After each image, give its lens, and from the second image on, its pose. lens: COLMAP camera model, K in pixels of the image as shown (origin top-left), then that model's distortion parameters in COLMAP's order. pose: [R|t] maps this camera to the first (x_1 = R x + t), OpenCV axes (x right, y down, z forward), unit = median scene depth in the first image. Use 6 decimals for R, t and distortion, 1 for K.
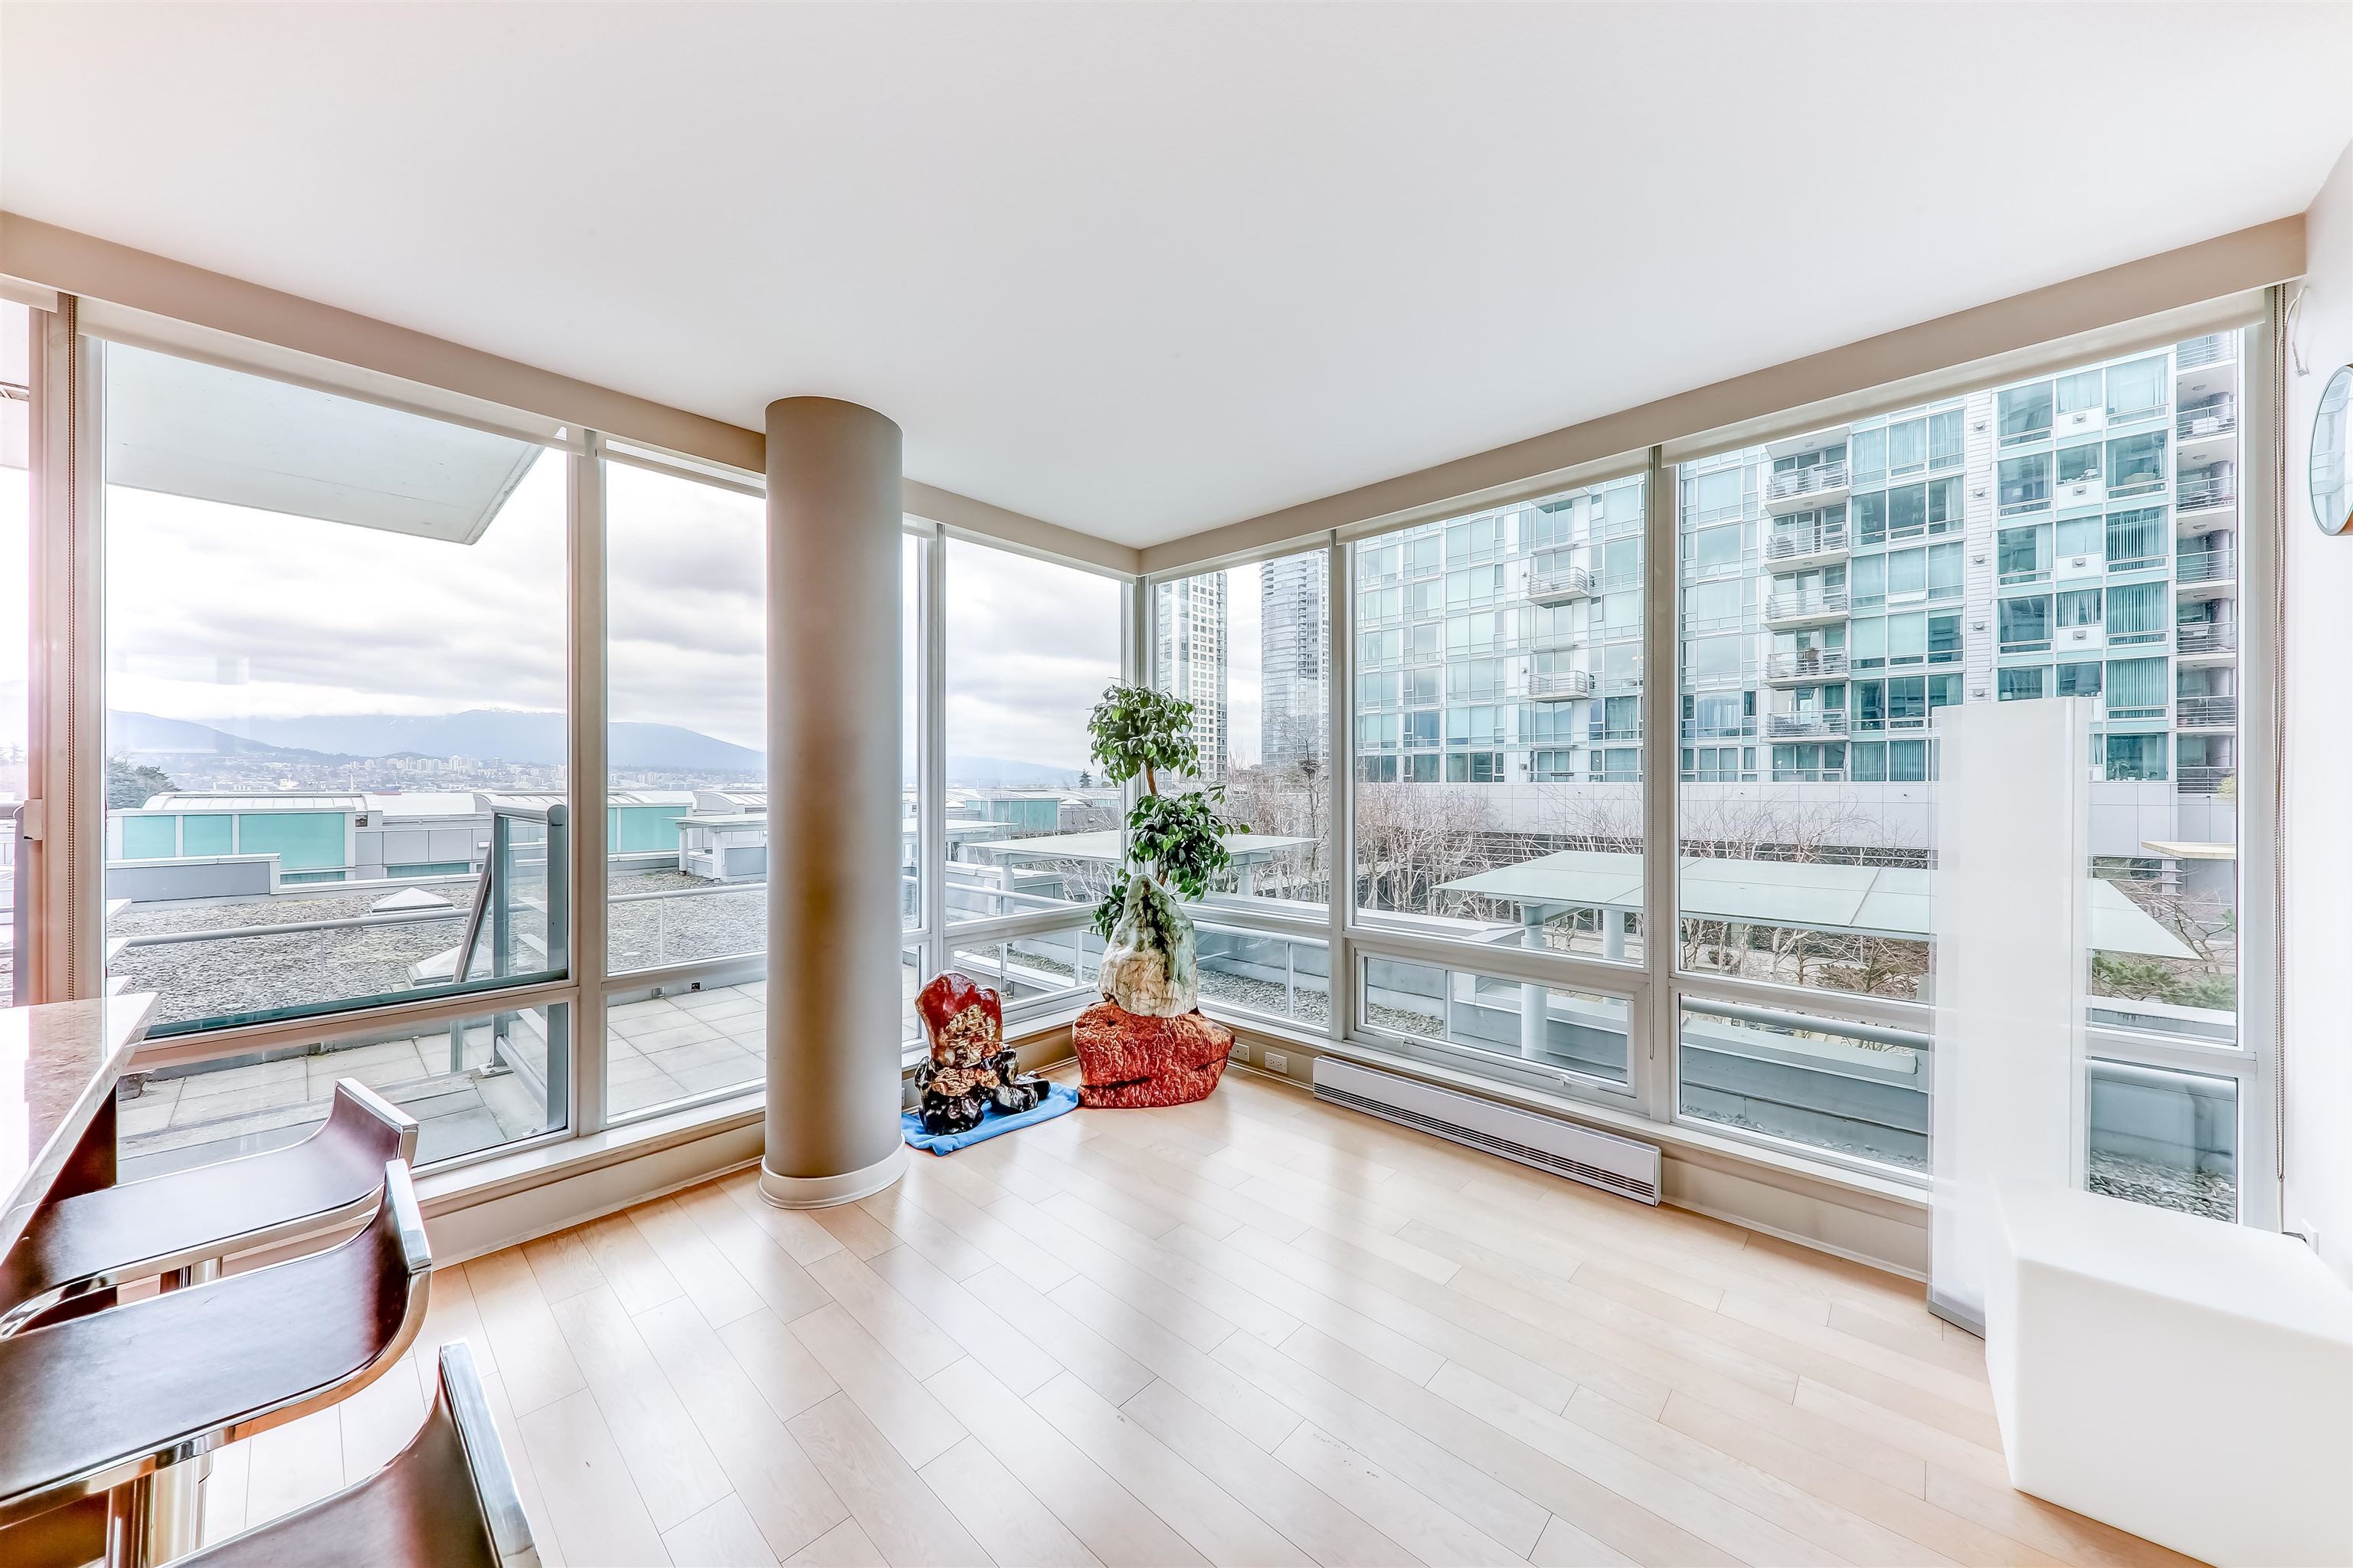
lens RADIAL K [[810.6, 0, 1181.2], [0, 810.6, 786.0], [0, 0, 1]] dist [0.001075, -0.000087]
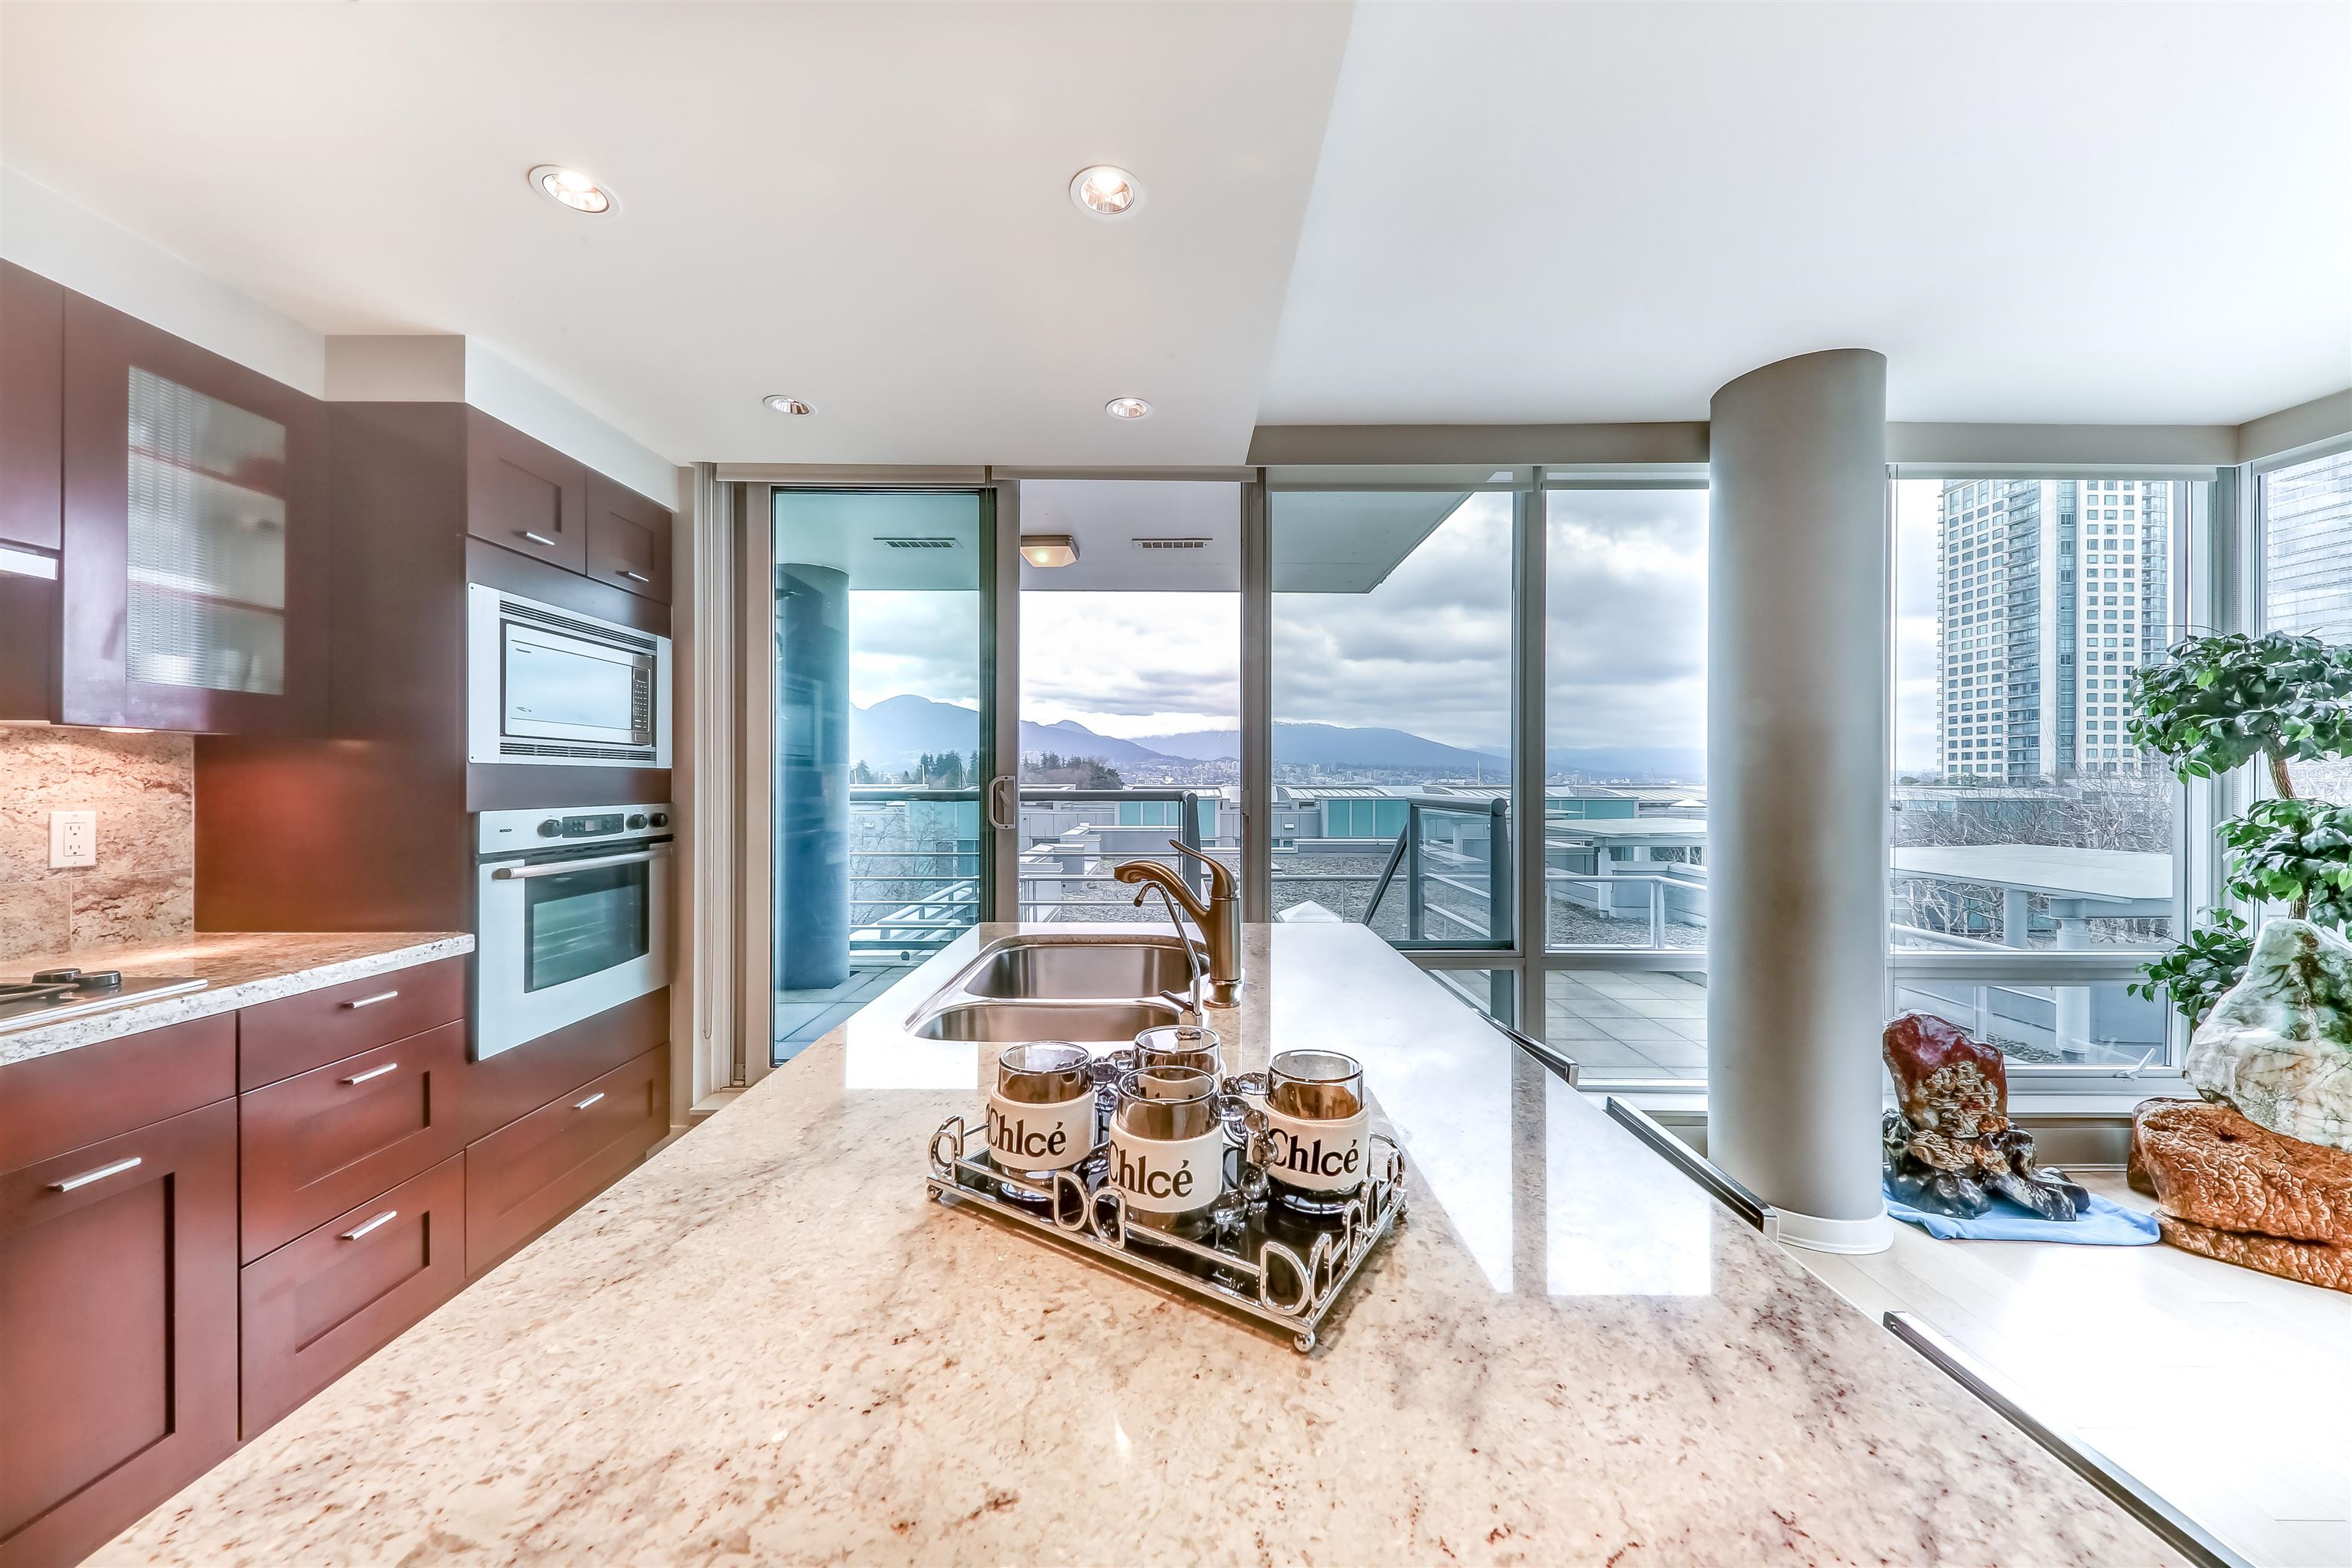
lens RADIAL K [[806.7, 0, 1172.2], [0, 806.7, 778.6], [0, 0, 1]] dist [0.011167, -0.004000]
pose [[0.675554, 0.000102, -0.737311, -0.186847], [-0.003201, 0.999991, -0.002794, 0.000098], [0.737304, 0.004247, 0.675548, -0.101438]]
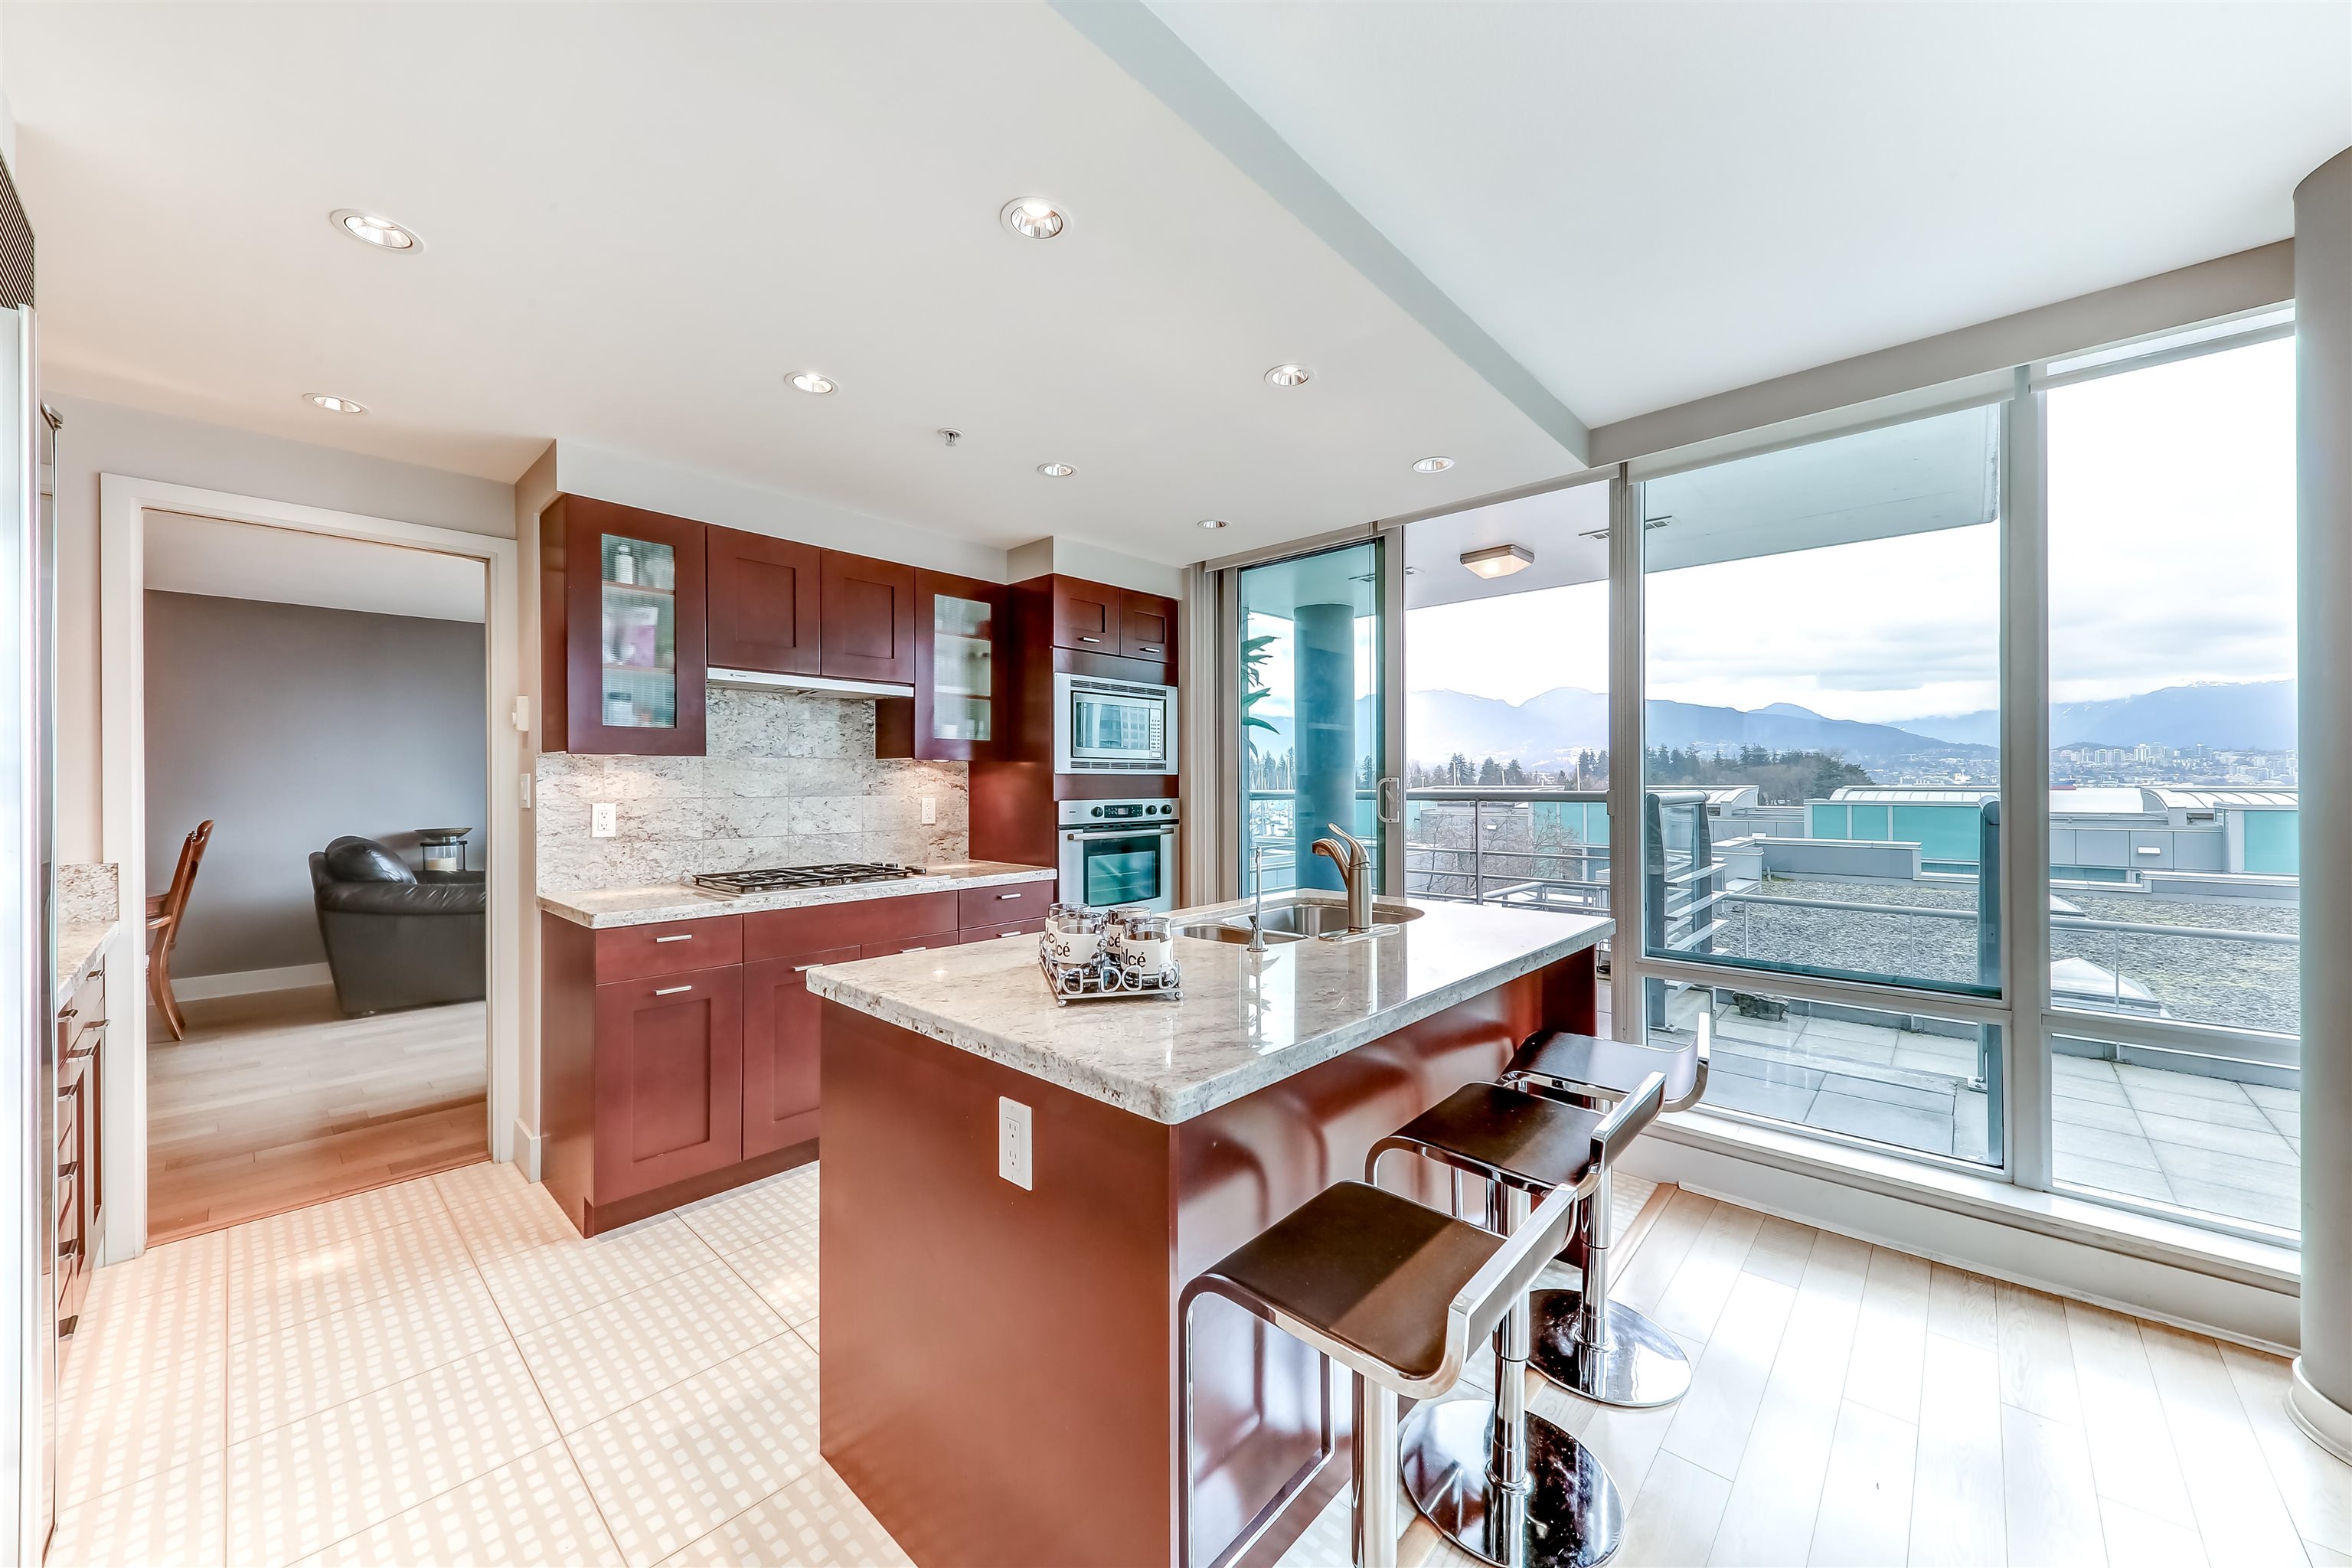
lens RADIAL K [[851.4, 0, 1176.0], [0, 851.4, 784.0], [0, 0, 1]] dist [0.002372, 0.000048]
pose [[-0.007133, 0.002612, -0.999971, 0.140735], [0.001850, 0.999995, 0.002599, -0.000355], [0.999973, -0.001832, -0.007137, 0.086555]]
